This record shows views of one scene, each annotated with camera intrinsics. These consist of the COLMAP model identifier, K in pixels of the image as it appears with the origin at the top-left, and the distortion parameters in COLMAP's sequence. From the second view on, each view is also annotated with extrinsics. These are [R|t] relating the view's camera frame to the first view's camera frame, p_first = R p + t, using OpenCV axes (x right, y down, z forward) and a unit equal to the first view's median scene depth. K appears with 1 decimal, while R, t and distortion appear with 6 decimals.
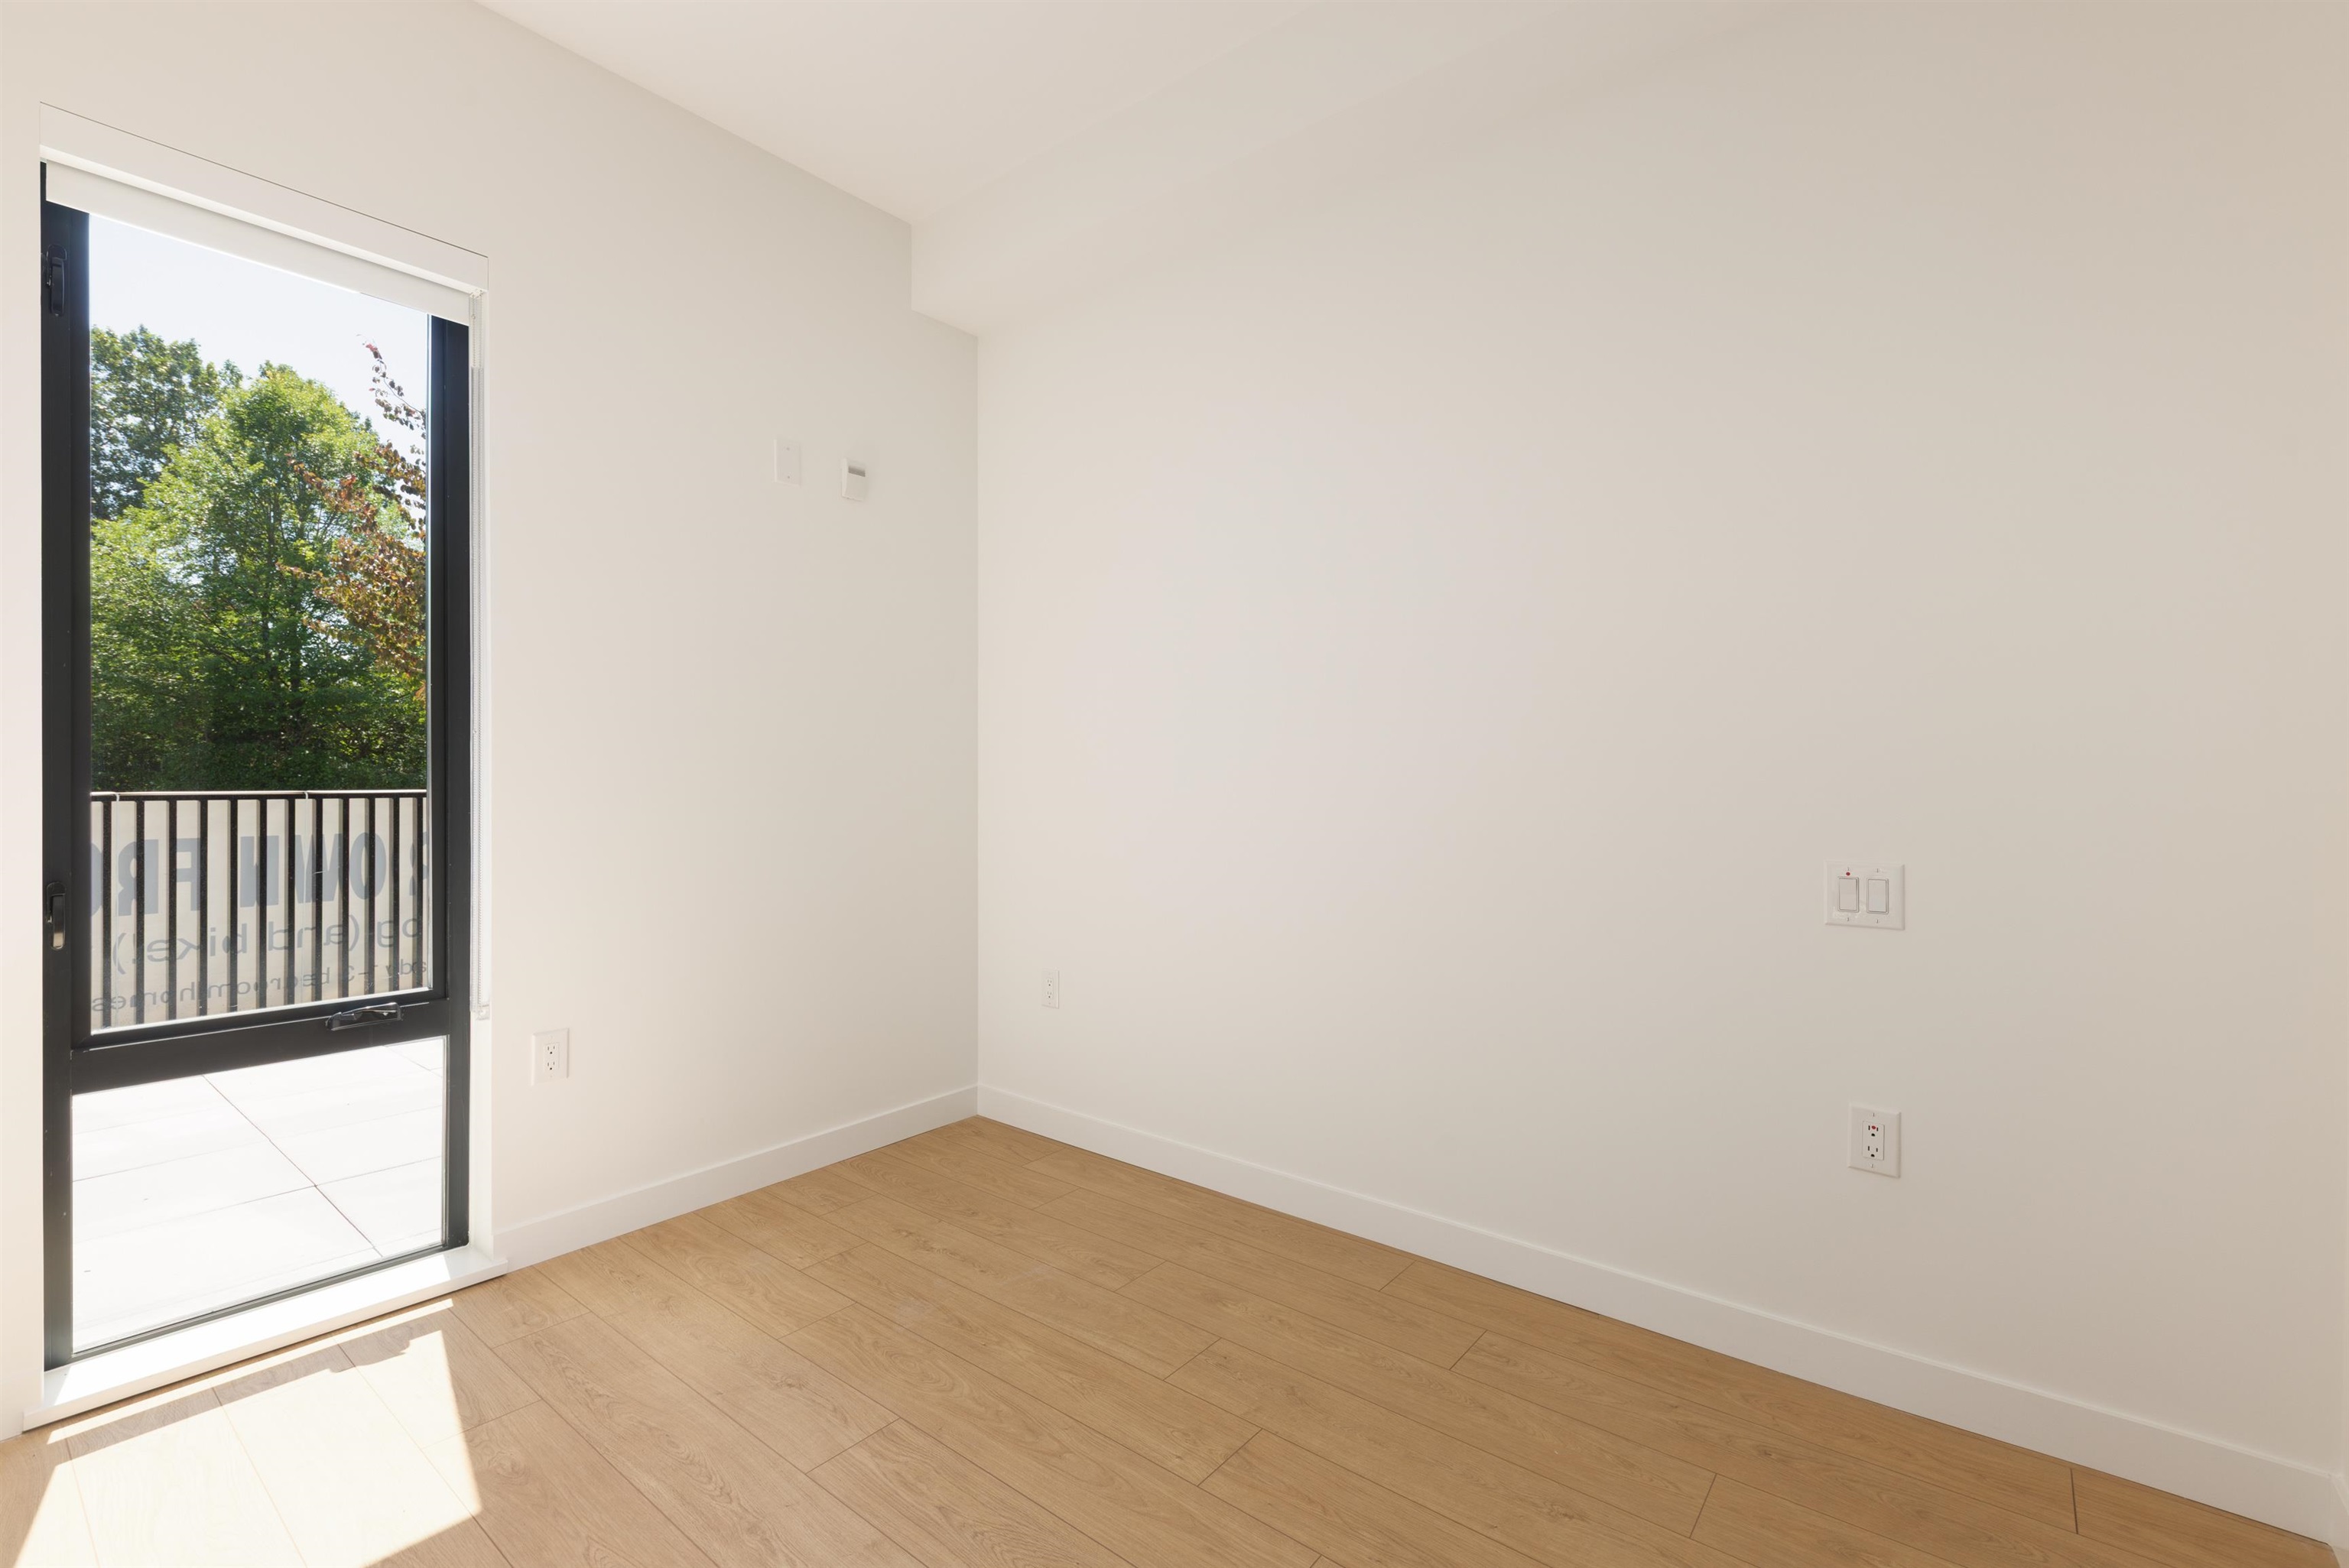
lens RADIAL K [[1015.4, 0, 1174.5], [0, 1015.4, 784.0], [0, 0, 1]] dist [-0.000325, -0.000796]
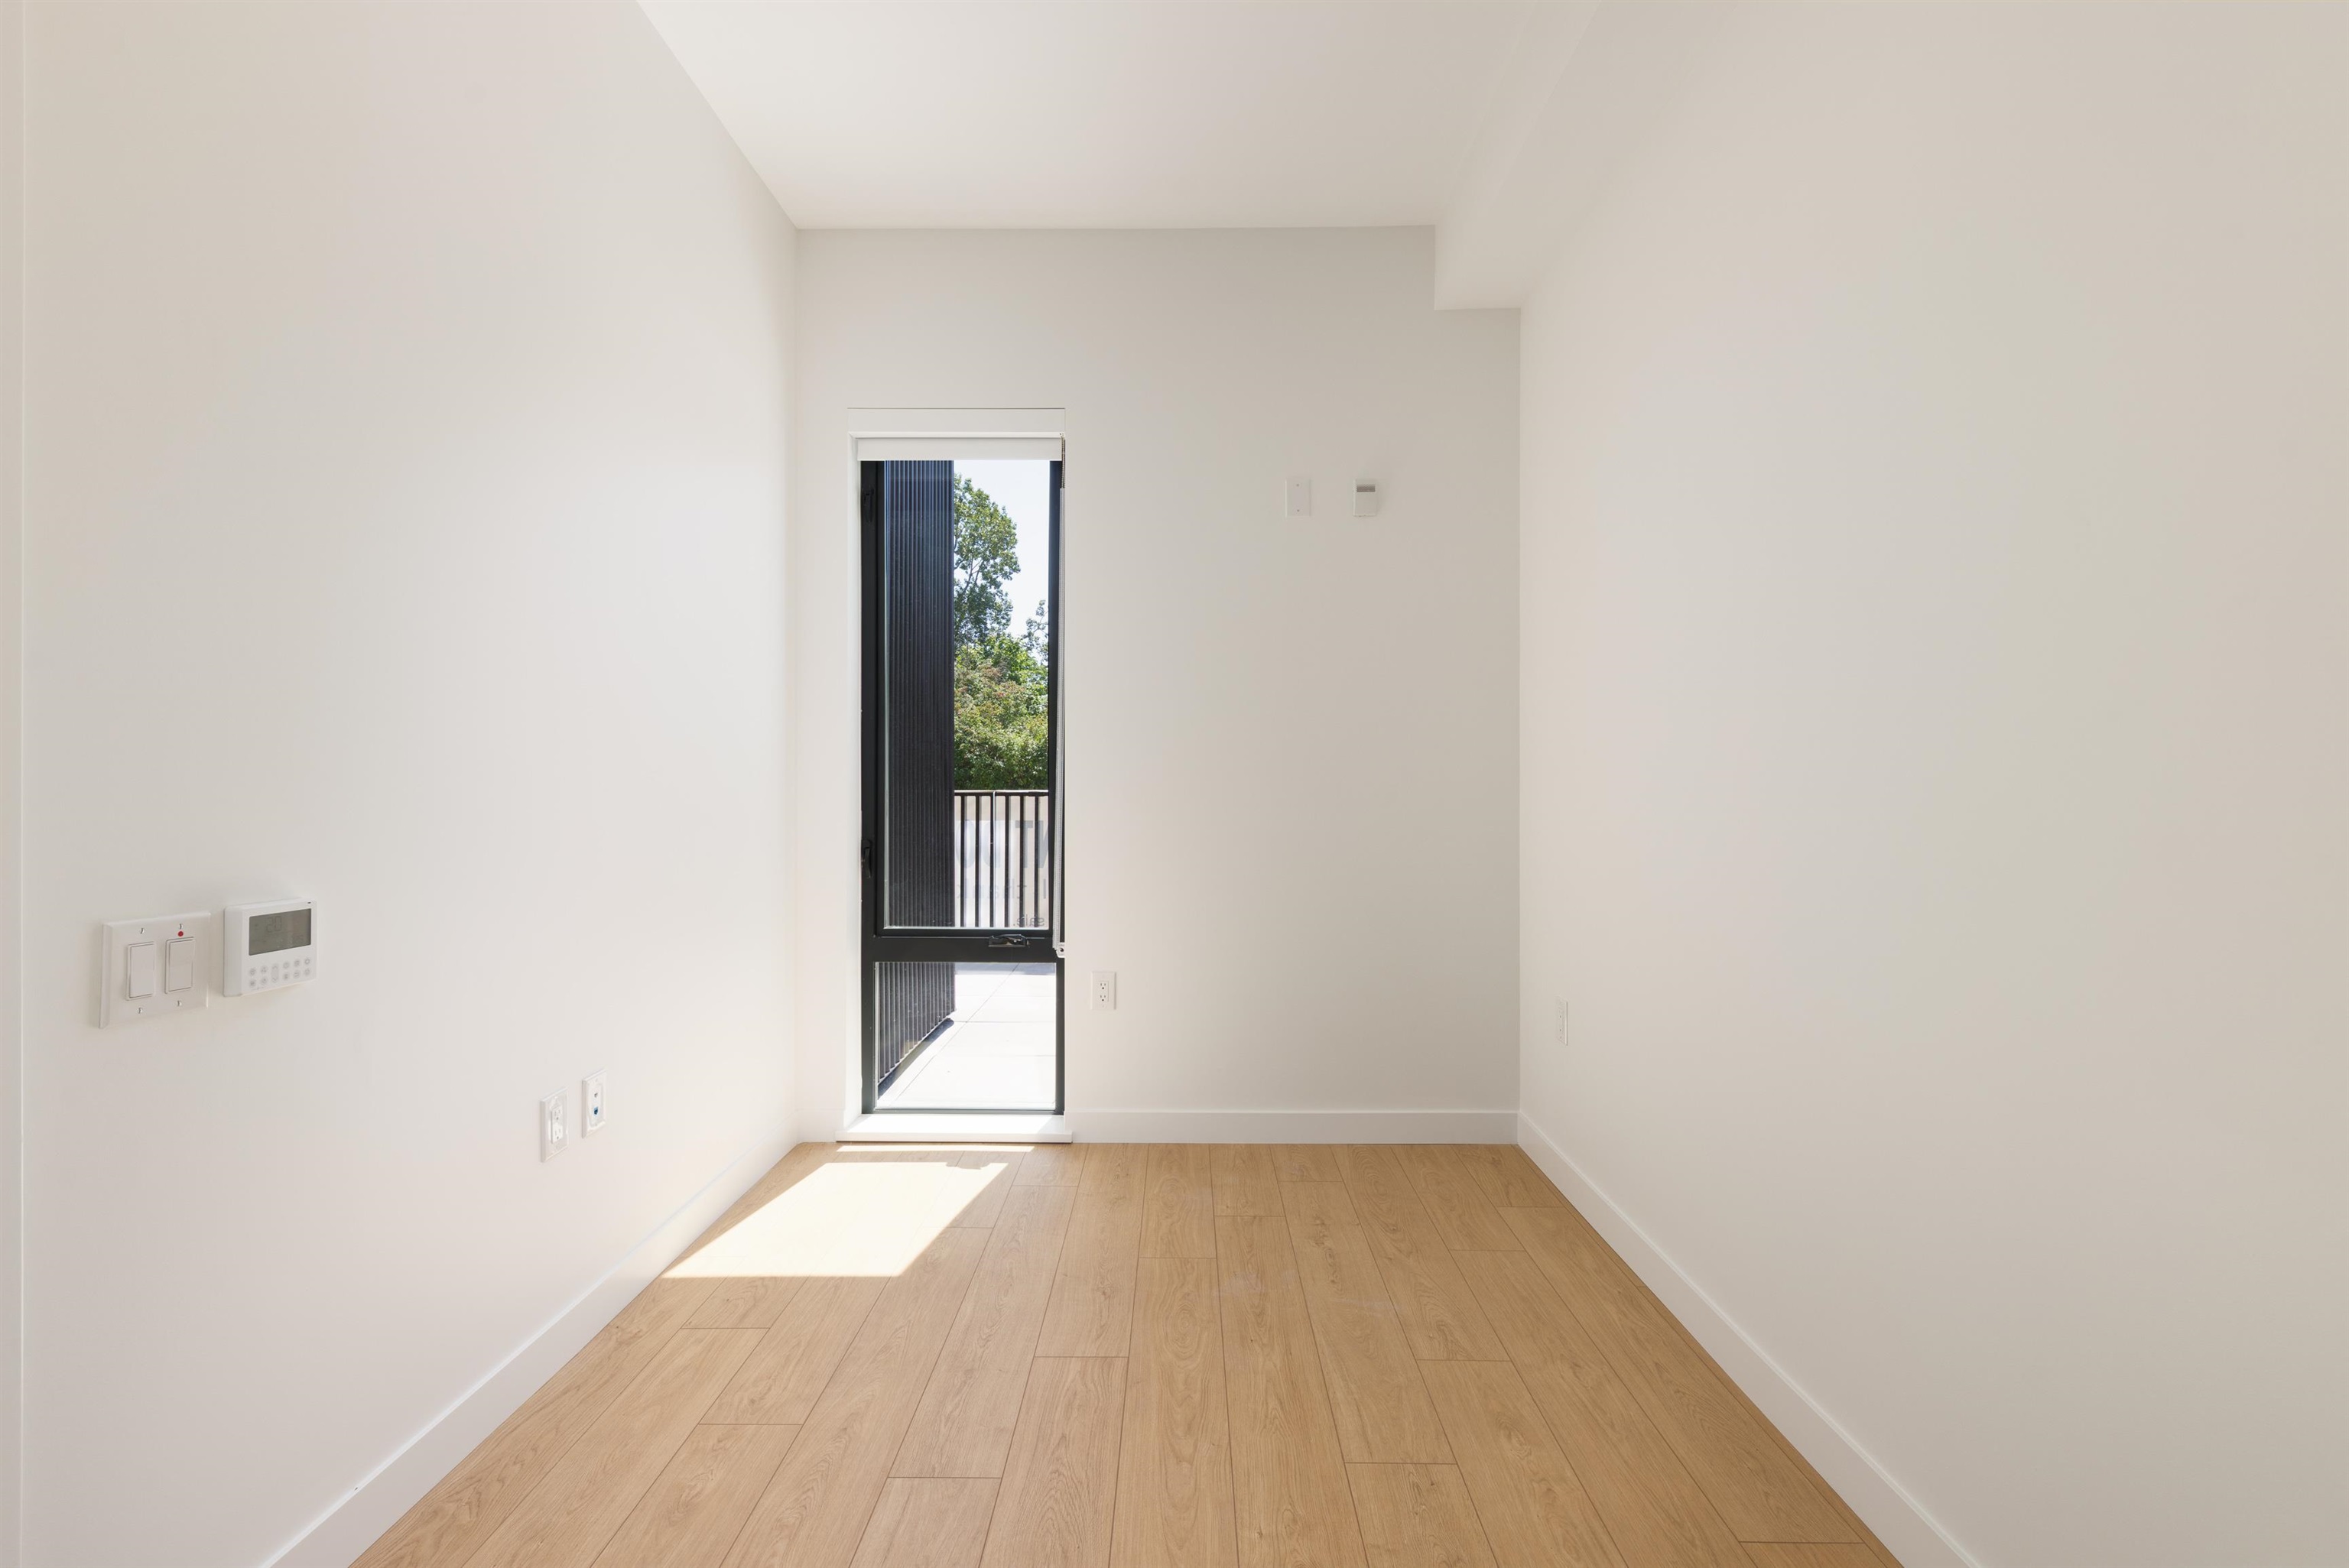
lens RADIAL K [[981.3, 0, 1174.5], [0, 981.3, 784.0], [0, 0, 1]] dist [0.022345, -0.015437]
pose [[0.612559, 0.001492, -0.790424, 0.489972], [-0.003299, 0.999994, -0.000669, -0.002998], [0.790418, 0.003017, 0.612560, 0.298899]]
